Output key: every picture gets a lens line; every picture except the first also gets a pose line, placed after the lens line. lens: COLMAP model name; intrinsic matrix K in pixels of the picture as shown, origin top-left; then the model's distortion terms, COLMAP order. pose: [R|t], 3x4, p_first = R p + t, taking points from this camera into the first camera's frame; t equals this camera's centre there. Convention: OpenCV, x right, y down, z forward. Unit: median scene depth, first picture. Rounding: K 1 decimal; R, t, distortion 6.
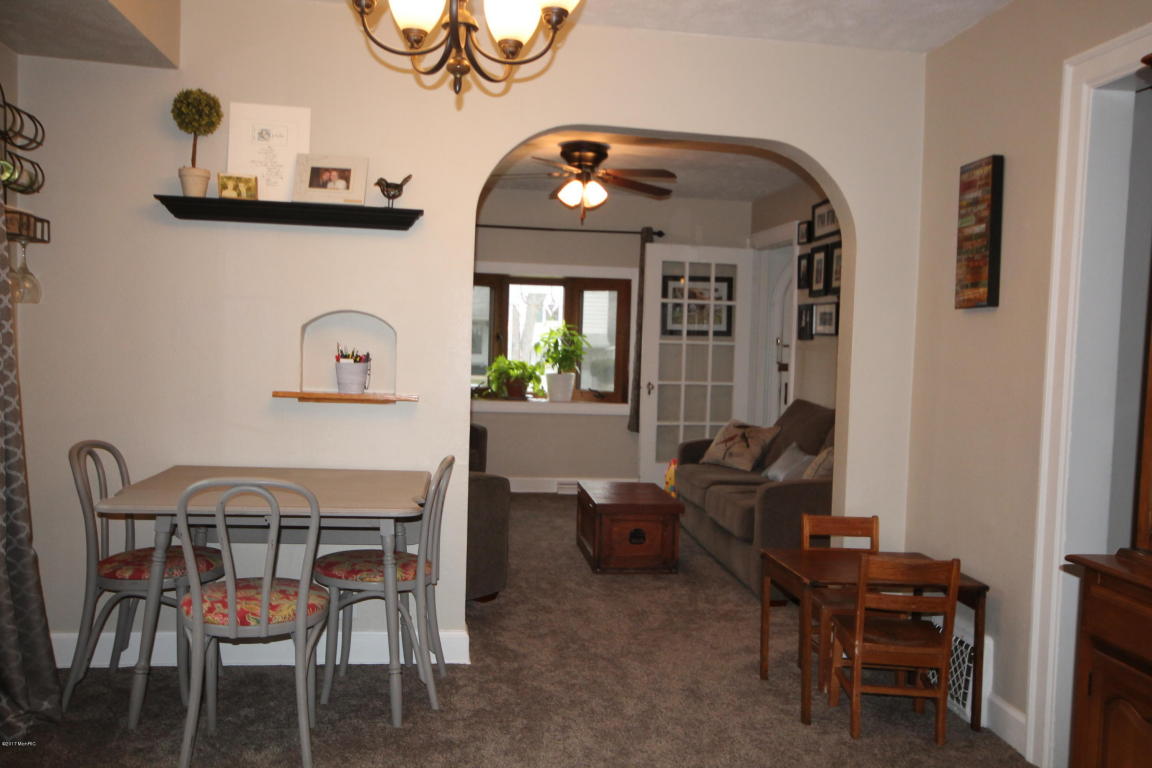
lens RADIAL K [[999.1, 0, 578.6], [0, 999.1, 384.9], [0, 0, 1]] dist [0.010839, 0.028219]
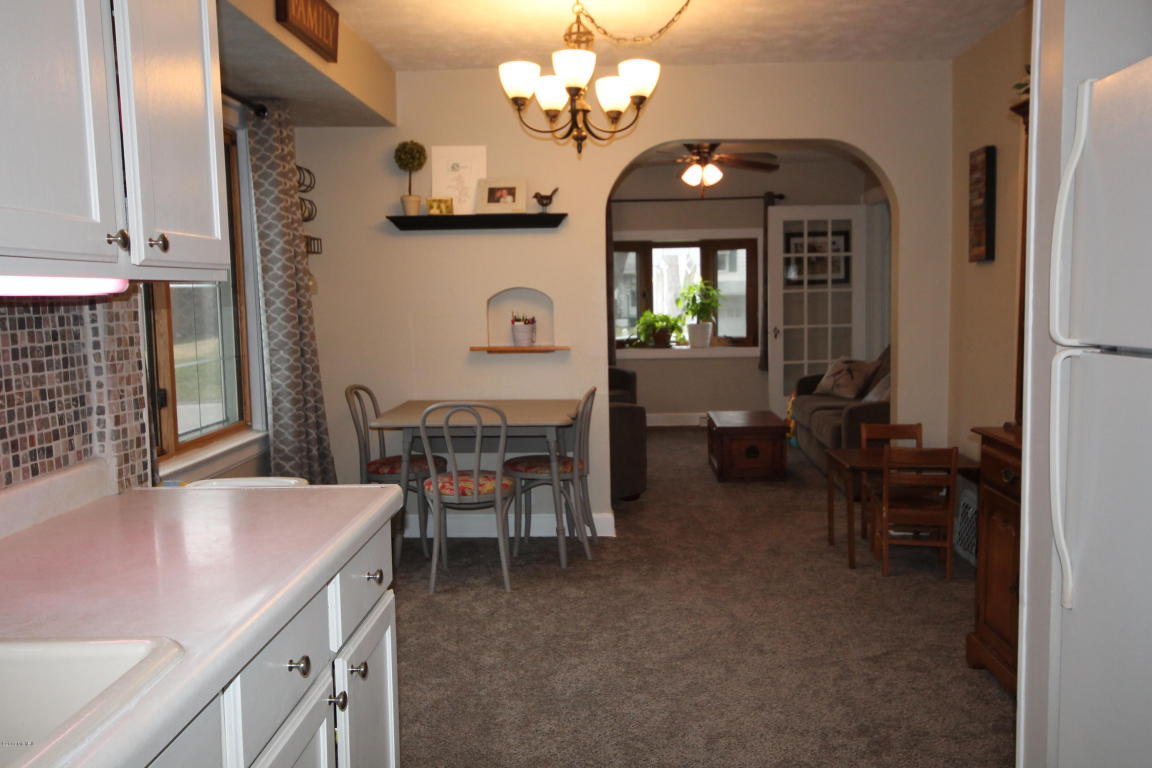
lens RADIAL K [[999.1, 0, 581.7], [0, 999.1, 386.9], [0, 0, 1]] dist [0.010839, 0.028219]
pose [[0.985295, -0.035849, -0.167057, 0.040918], [0.044353, 0.997888, 0.047457, 0.001034], [0.165002, -0.054169, 0.984805, -0.177333]]
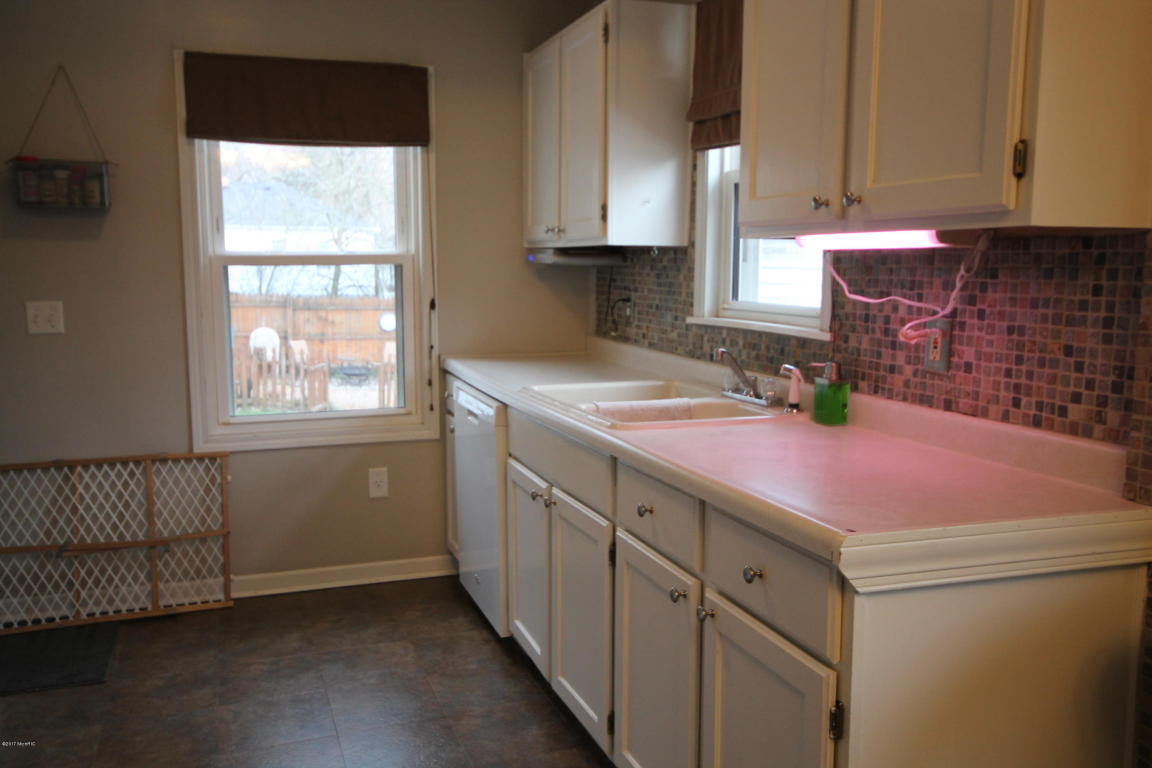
lens RADIAL K [[999.1, 0, 577.5], [0, 999.1, 385.1], [0, 0, 1]] dist [0.010839, 0.028219]
pose [[-0.976857, -0.011952, -0.213561, 0.029843], [-0.046302, 0.986580, 0.156577, -0.015066], [0.208824, 0.162841, -0.964300, 0.260057]]
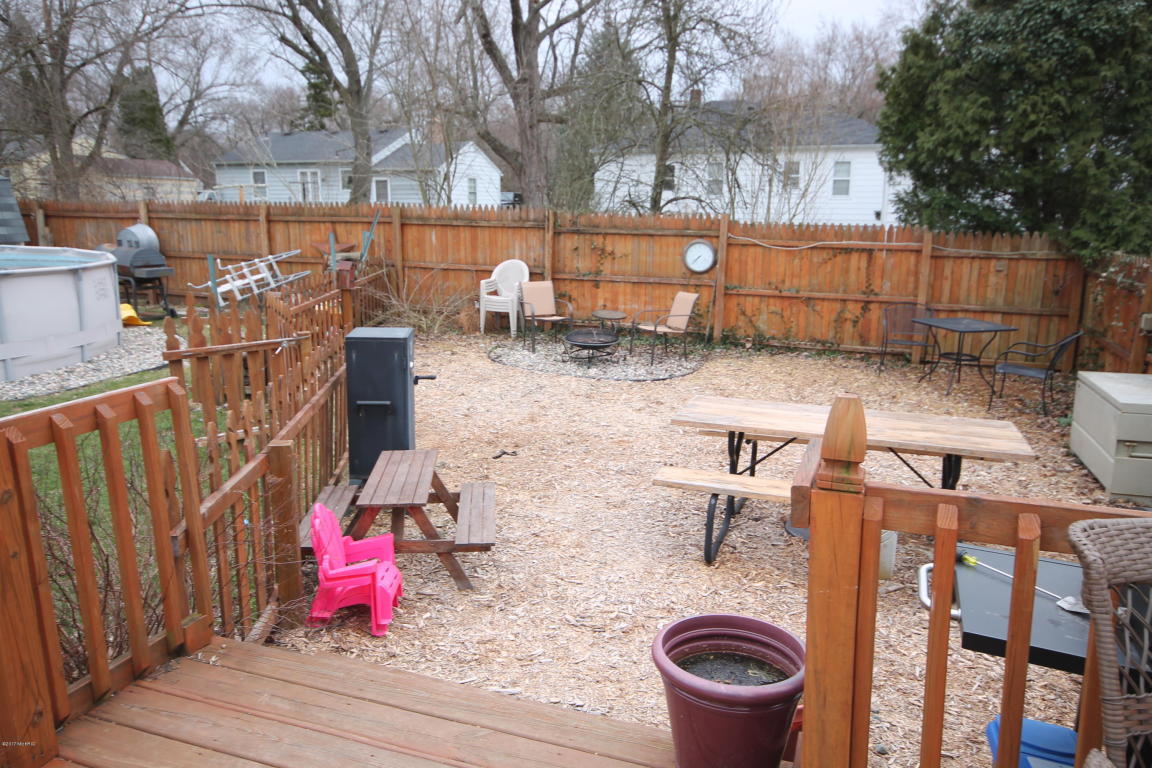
lens RADIAL K [[823.0, 0, 572.1], [0, 823.0, 377.5], [0, 0, 1]] dist [0.004699, 0.013388]
pose [[-0.891476, -0.123773, 0.435833, -0.507781], [-0.008448, 0.966334, 0.257151, 0.124864], [-0.452989, 0.225563, -0.862510, -1.346863]]
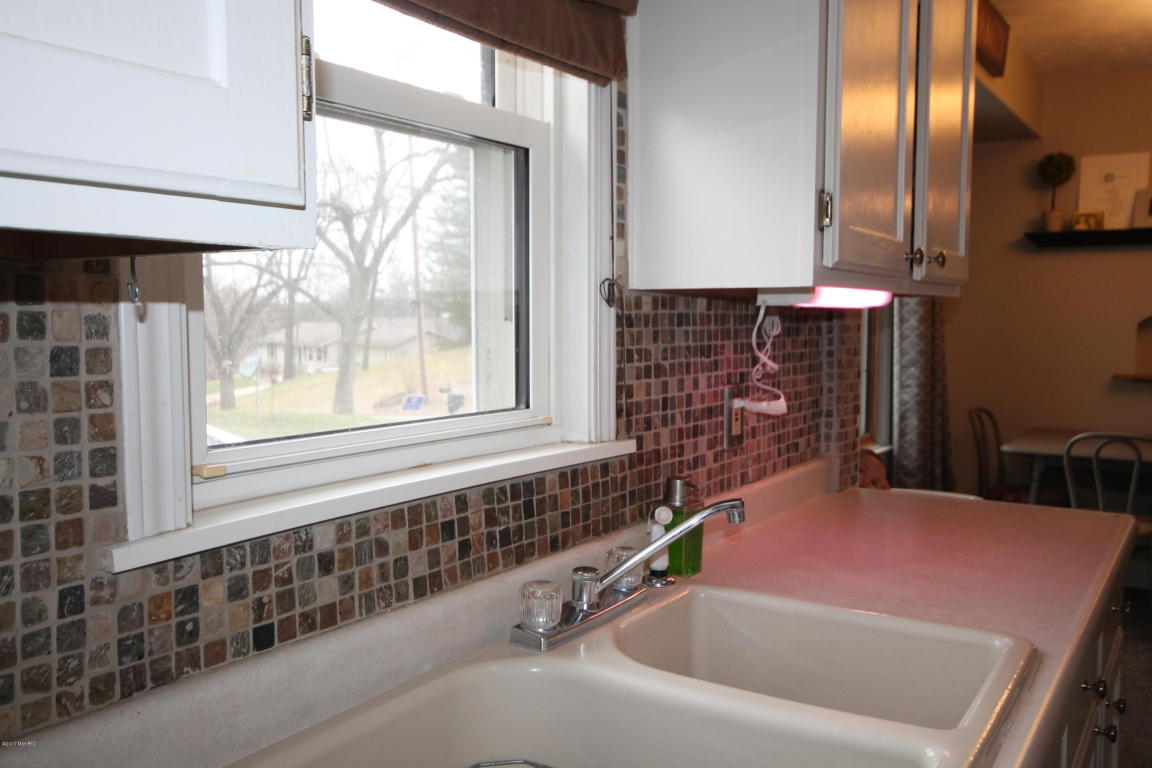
lens RADIAL K [[999.1, 0, 580.7], [0, 999.1, 382.3], [0, 0, 1]] dist [0.010839, 0.028219]
pose [[0.770471, 0.014615, -0.637307, -0.002126], [-0.007369, 0.999875, 0.014020, 0.001681], [0.637432, -0.006106, 0.770483, -0.207698]]
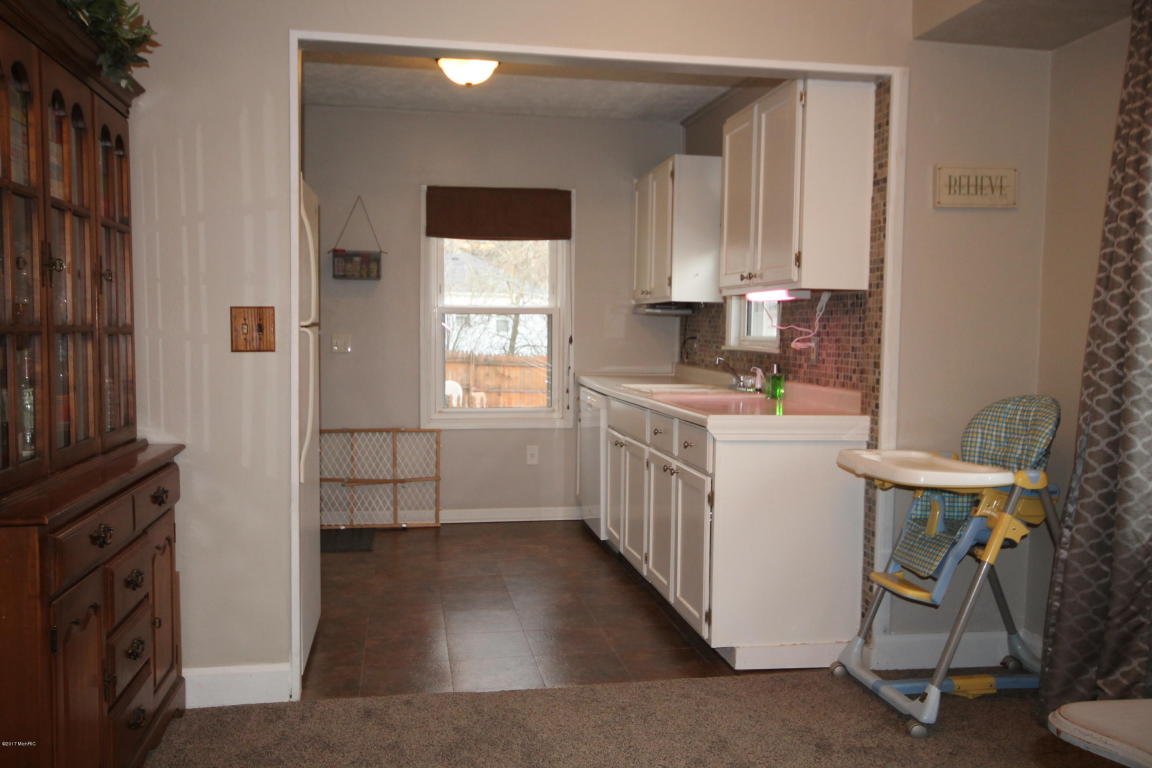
lens RADIAL K [[999.1, 0, 580.8], [0, 999.1, 386.9], [0, 0, 1]] dist [0.010839, 0.028219]
pose [[-0.997914, -0.045362, -0.045930, 0.019895], [-0.049792, 0.993699, 0.100418, -0.015313], [0.041085, 0.102496, -0.993885, 0.540319]]
